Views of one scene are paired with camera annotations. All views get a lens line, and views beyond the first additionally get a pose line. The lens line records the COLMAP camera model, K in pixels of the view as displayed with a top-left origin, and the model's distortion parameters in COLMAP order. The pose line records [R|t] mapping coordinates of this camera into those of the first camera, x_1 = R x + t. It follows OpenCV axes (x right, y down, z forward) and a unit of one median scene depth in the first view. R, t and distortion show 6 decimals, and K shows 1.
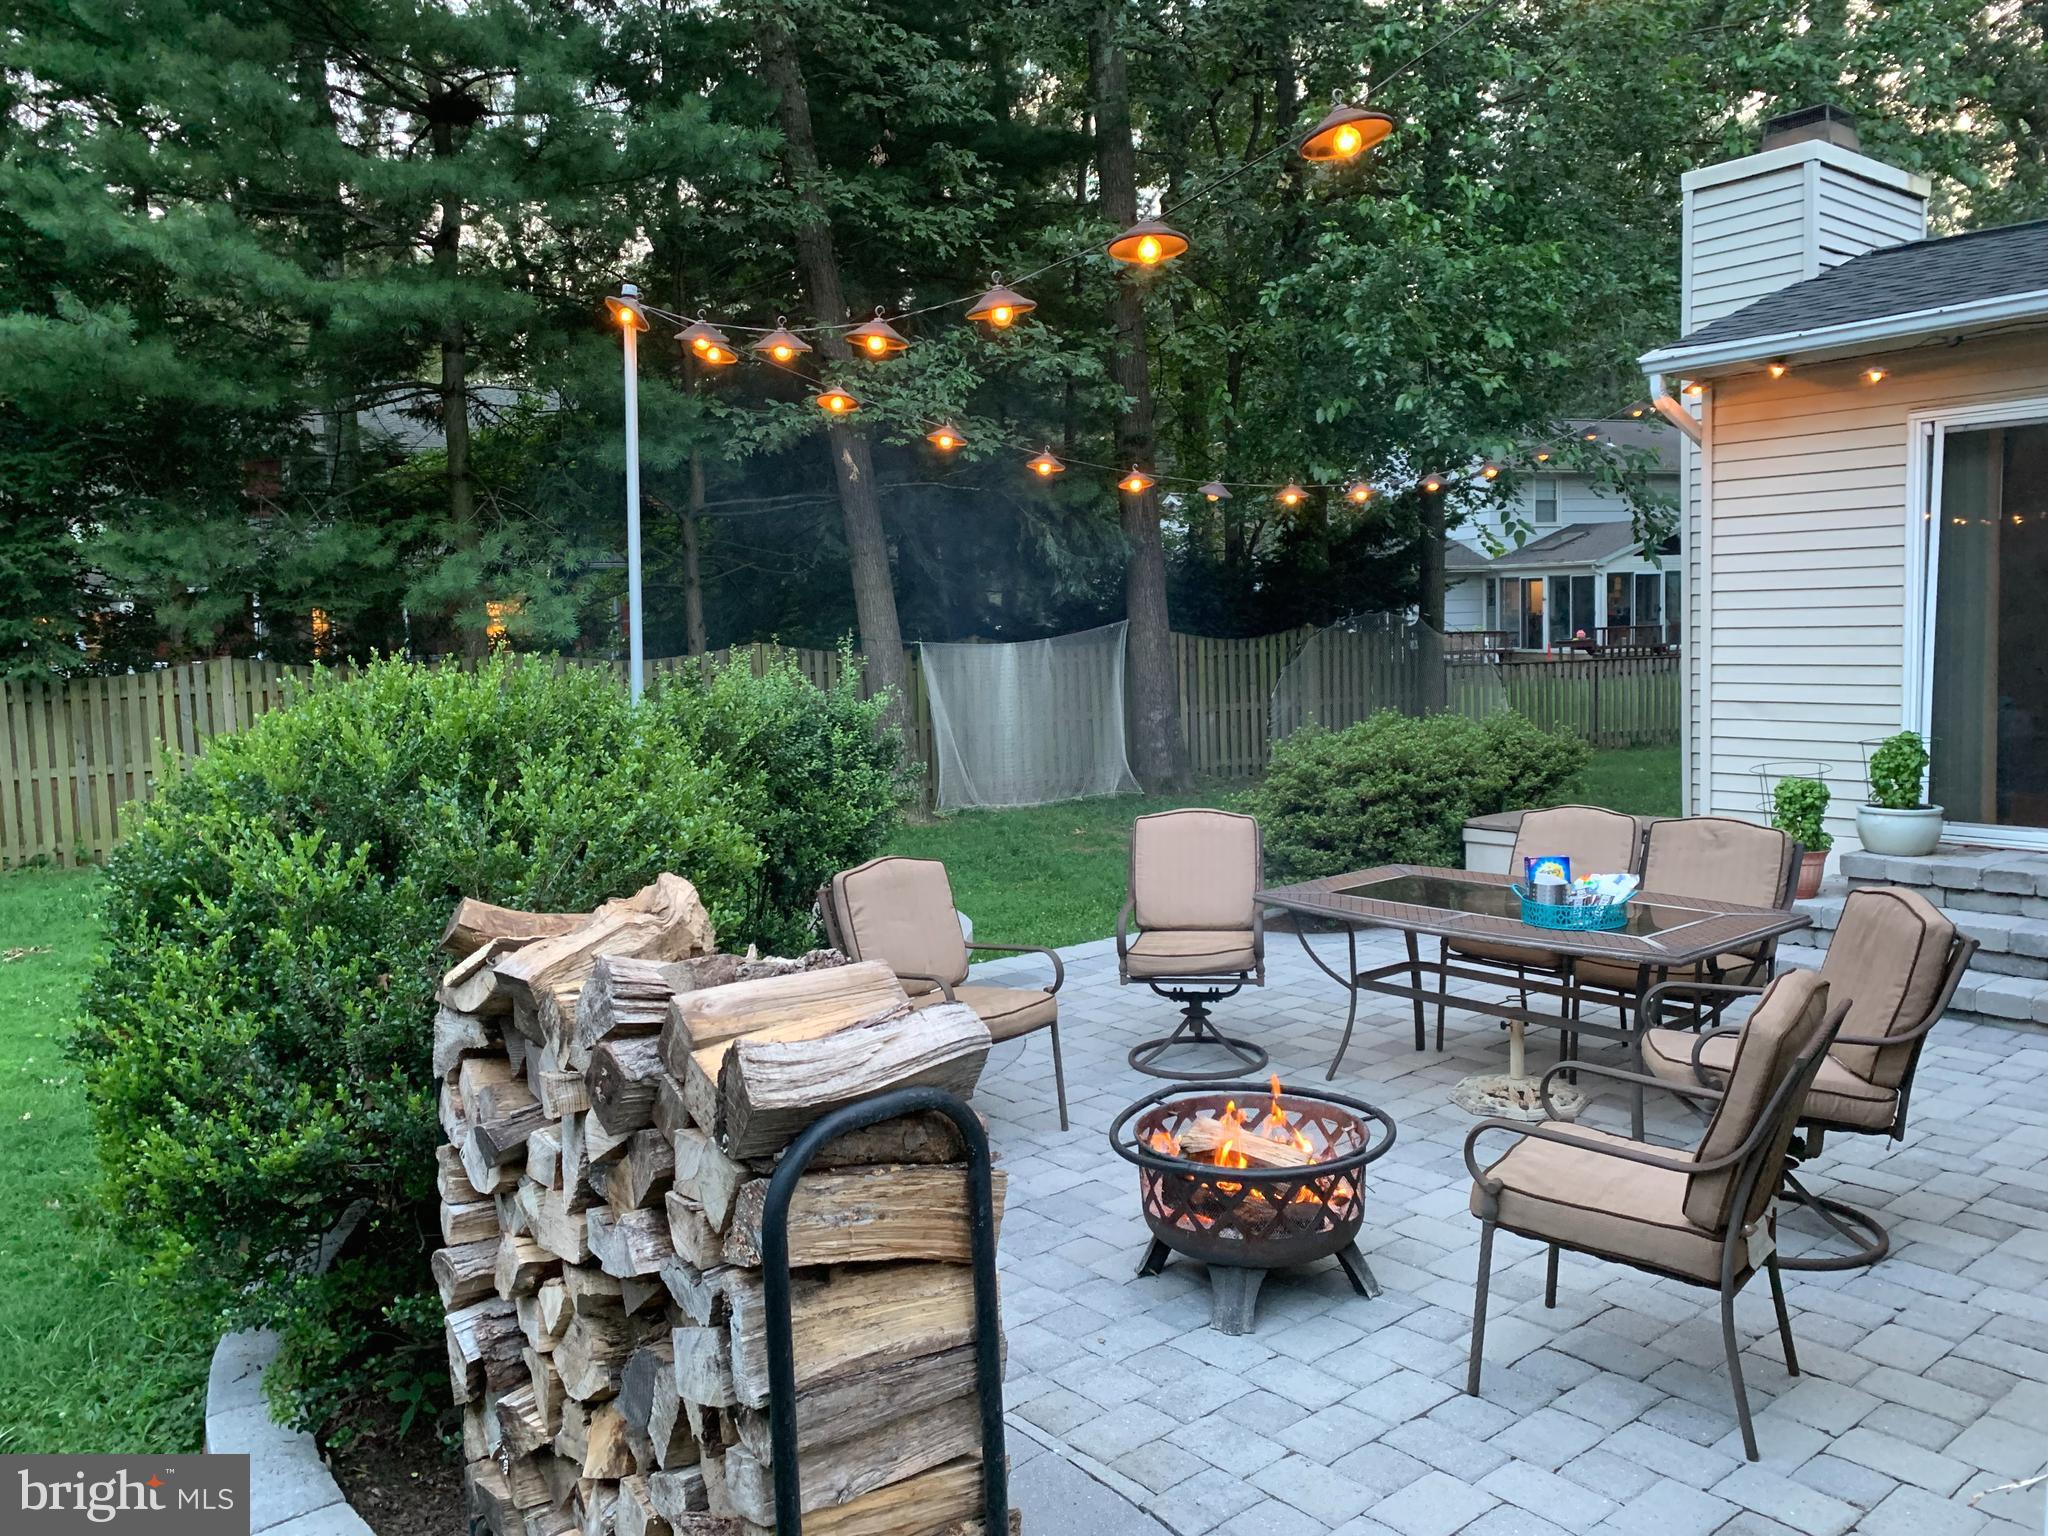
lens RADIAL K [[1557.3, 0, 1024.0], [0, 1557.3, 768.0], [0, 0, 1]] dist [0.003044, -0.000065]
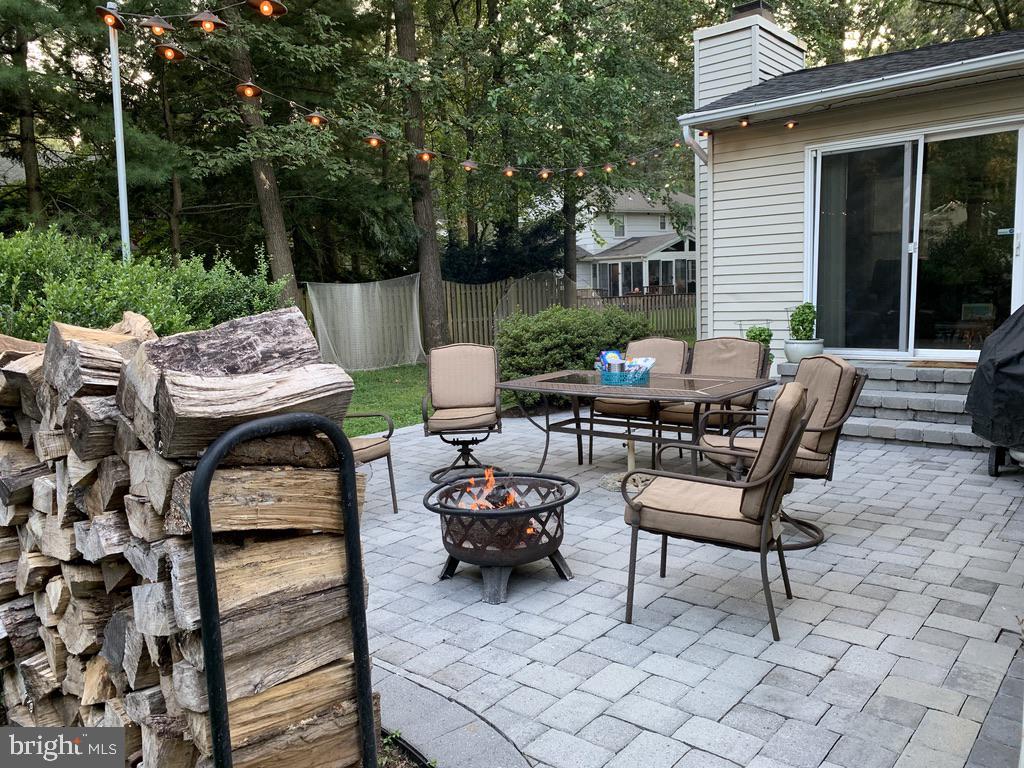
lens RADIAL K [[787.0, 0, 512.0], [0, 787.0, 384.0], [0, 0, 1]] dist [0.001537, -0.001351]
pose [[0.982783, -0.027908, 0.182642, -0.005025], [0.022142, 0.999192, 0.033535, 0.096858], [-0.183430, -0.028913, 0.982607, 0.141680]]
